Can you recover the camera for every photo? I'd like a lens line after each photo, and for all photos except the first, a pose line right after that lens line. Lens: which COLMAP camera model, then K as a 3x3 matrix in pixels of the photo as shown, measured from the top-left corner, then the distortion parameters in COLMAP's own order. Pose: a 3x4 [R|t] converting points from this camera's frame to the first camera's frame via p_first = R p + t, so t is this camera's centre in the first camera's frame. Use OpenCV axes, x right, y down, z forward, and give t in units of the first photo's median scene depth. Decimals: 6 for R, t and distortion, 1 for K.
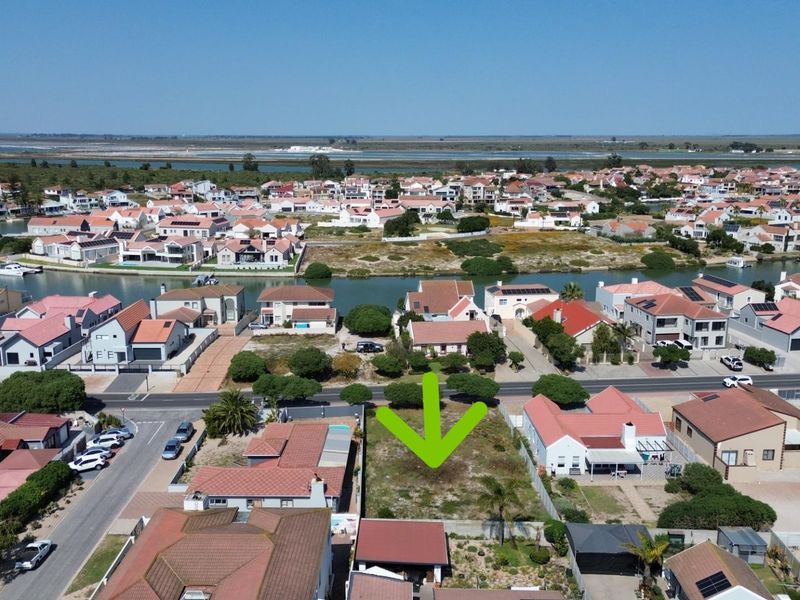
lens RADIAL K [[747.5, 0, 398.2], [0, 747.5, 297.1], [0, 0, 1]] dist [0.081343, -0.087067]
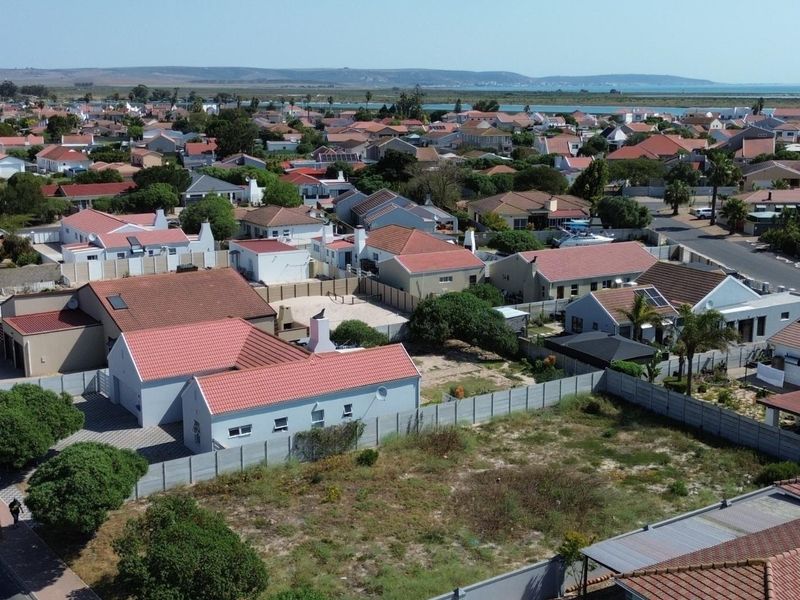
lens RADIAL K [[1003.9, 0, 420.7], [0, 1003.9, 299.3], [0, 0, 1]] dist [0.144114, -0.010507]
pose [[-0.526537, -0.185918, 0.829574, -0.270095], [0.174188, 0.931501, 0.319319, -0.057360], [-0.832116, 0.312636, -0.458085, 0.888176]]
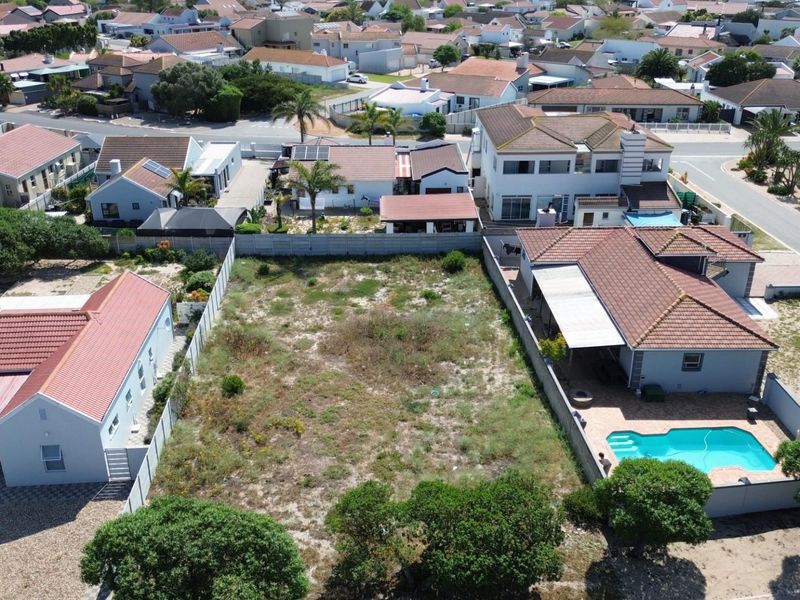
lens RADIAL K [[747.5, 0, 398.2], [0, 747.5, 297.1], [0, 0, 1]] dist [0.081343, -0.087067]
pose [[-0.999526, 0.006326, -0.030140, 0.036984], [-0.012758, 0.805694, 0.592194, -0.073844], [0.028030, 0.592298, -0.805231, 0.962105]]
